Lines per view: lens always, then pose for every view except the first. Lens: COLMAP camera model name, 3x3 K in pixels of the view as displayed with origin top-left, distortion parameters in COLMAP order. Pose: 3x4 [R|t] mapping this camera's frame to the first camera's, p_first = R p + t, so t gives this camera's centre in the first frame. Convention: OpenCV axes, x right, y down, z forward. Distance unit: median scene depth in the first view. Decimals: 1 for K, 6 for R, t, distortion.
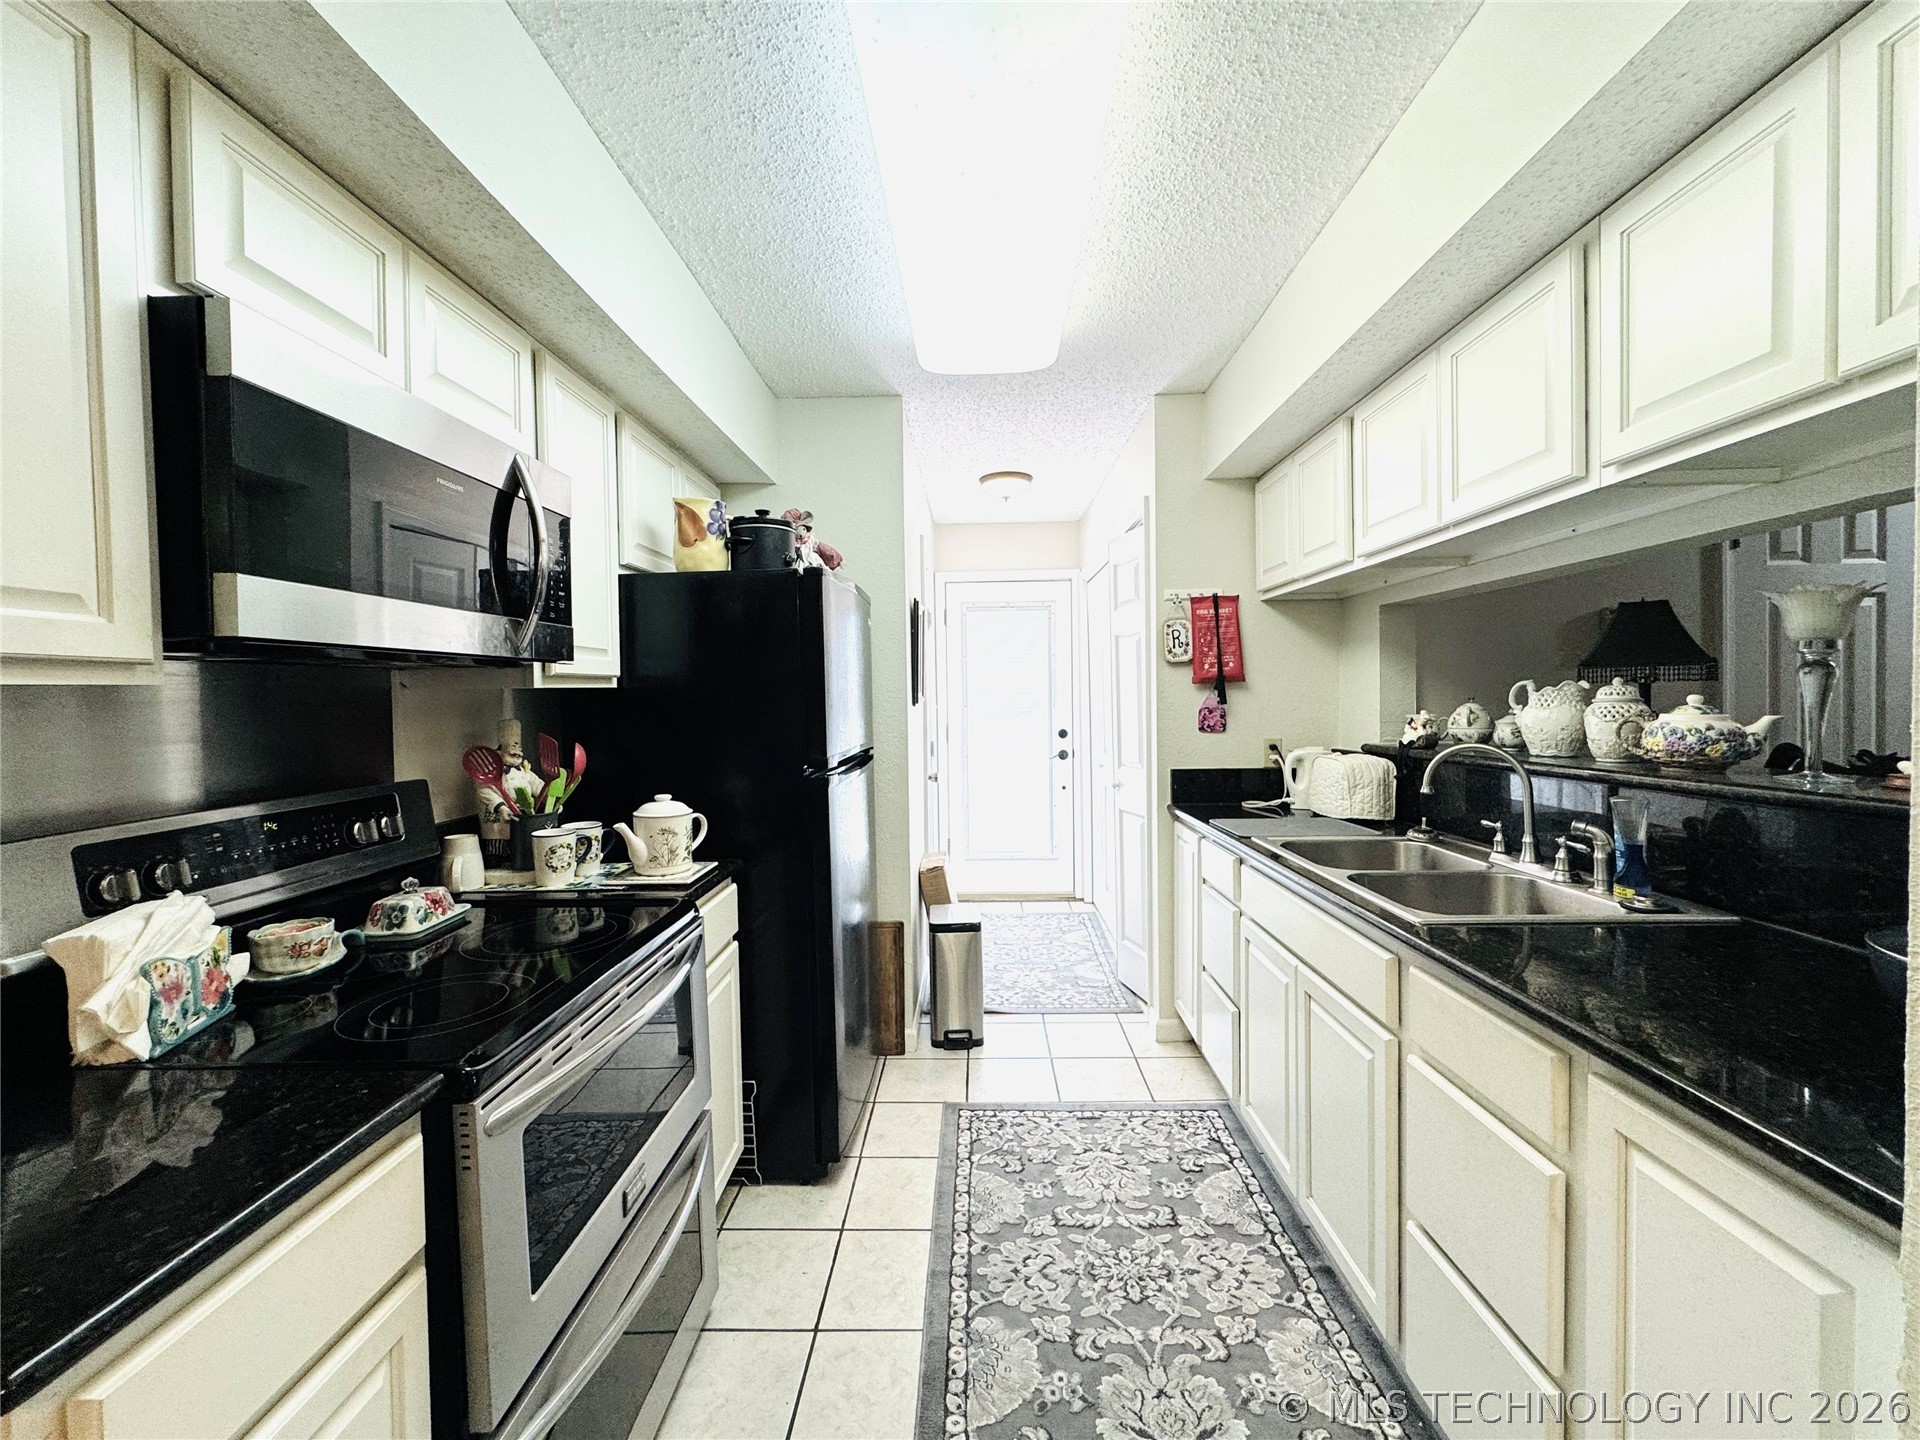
lens RADIAL K [[772.5, 0, 961.4], [0, 772.5, 717.2], [0, 0, 1]] dist [-0.001833, -0.000195]
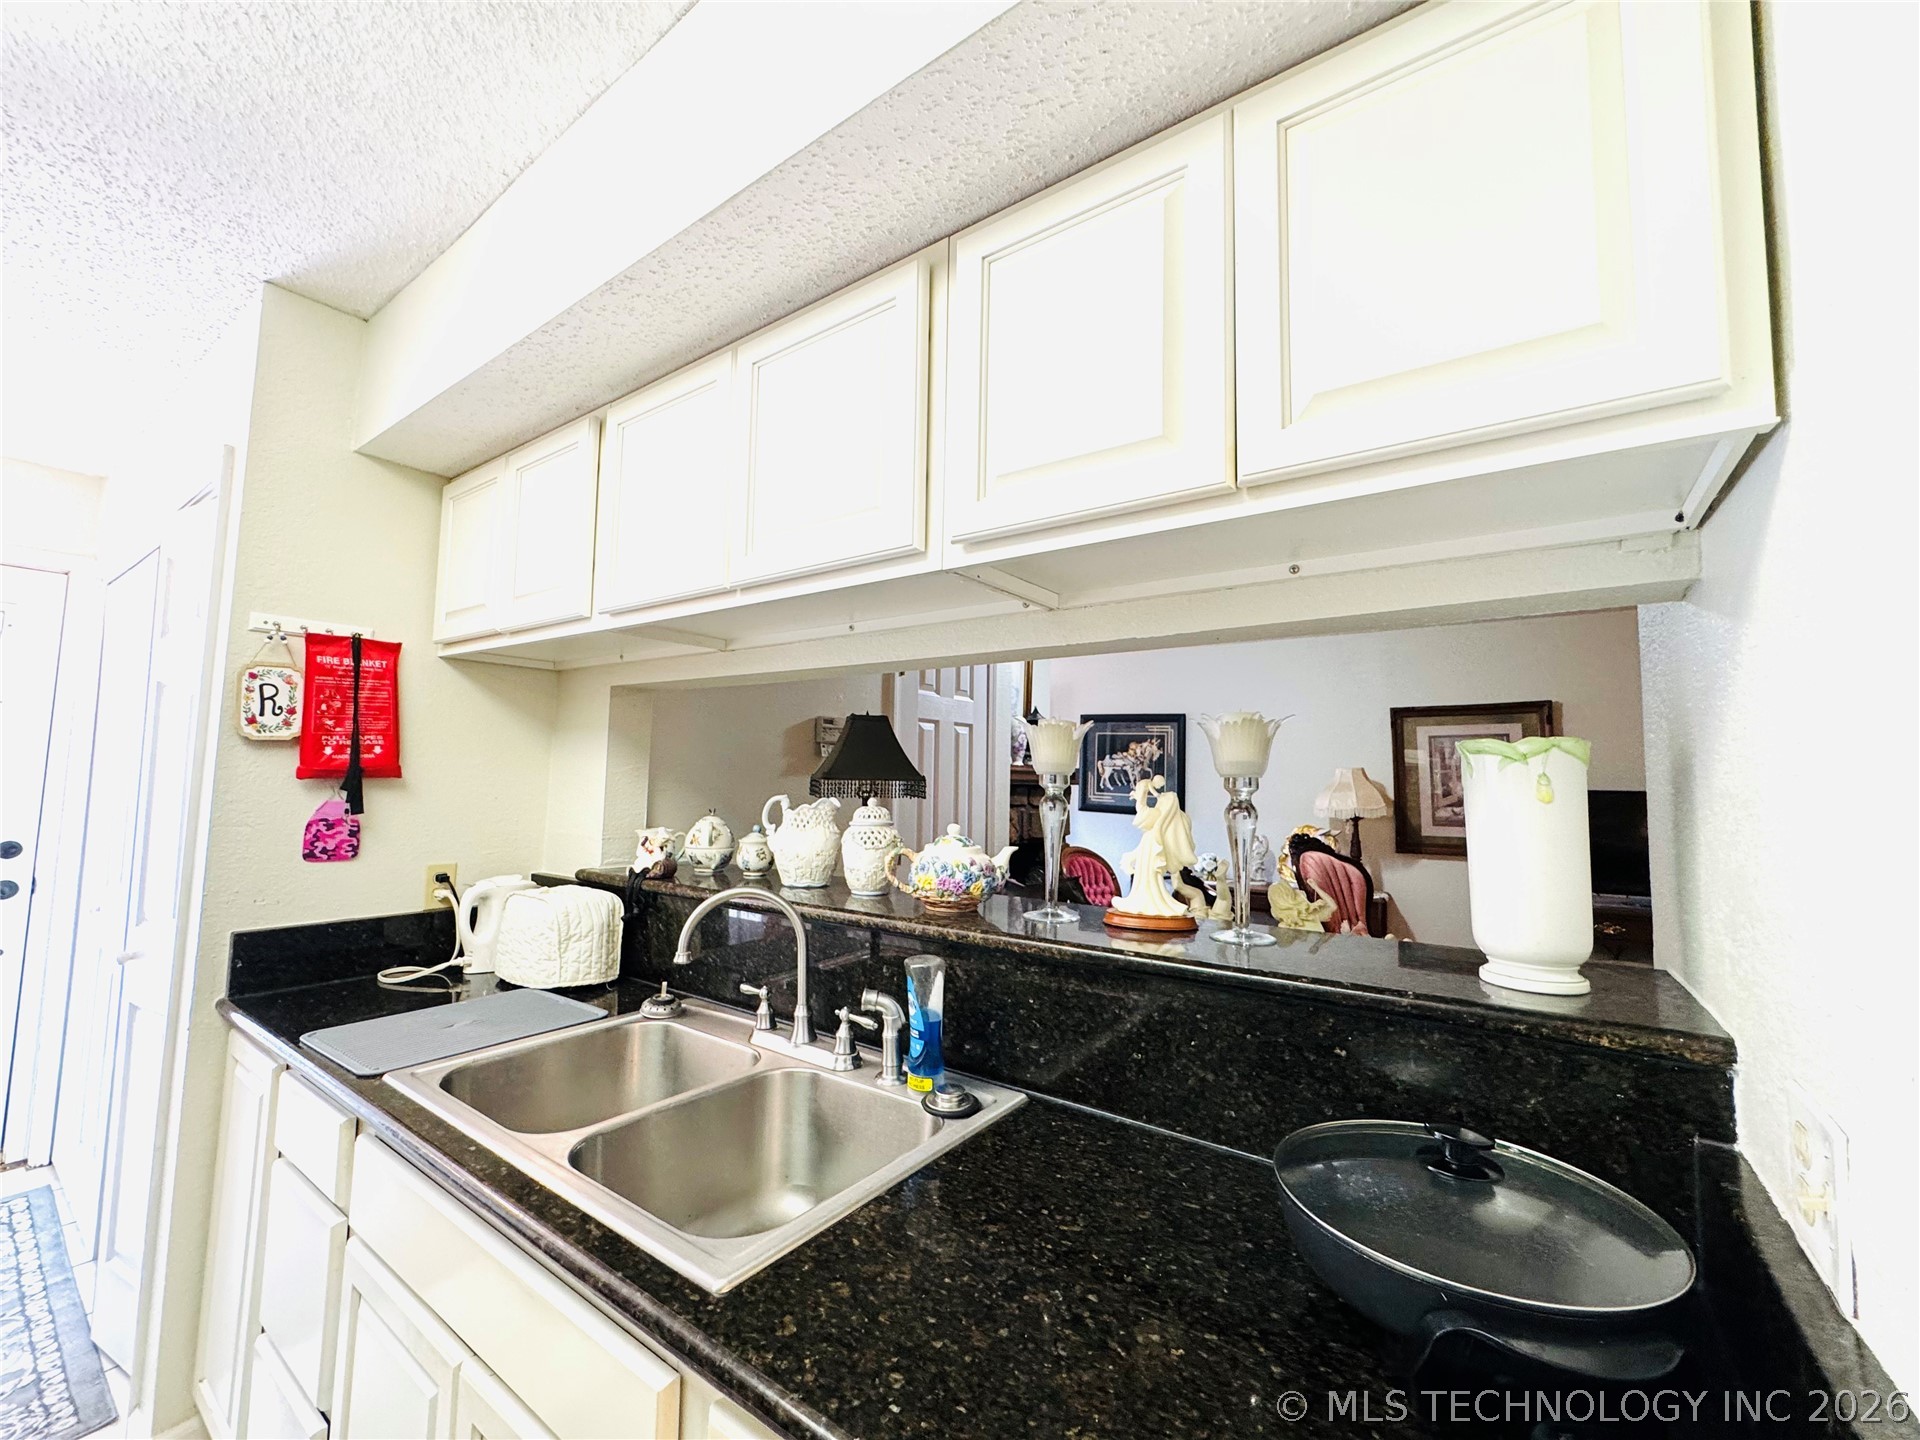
lens RADIAL K [[772.5, 0, 961.4], [0, 772.5, 717.2], [0, 0, 1]] dist [-0.001833, -0.000195]
pose [[0.566242, 0.091818, 0.819109, 0.137376], [-0.008117, 0.994349, -0.105850, -0.043271], [-0.824199, 0.053288, 0.563787, 0.342415]]
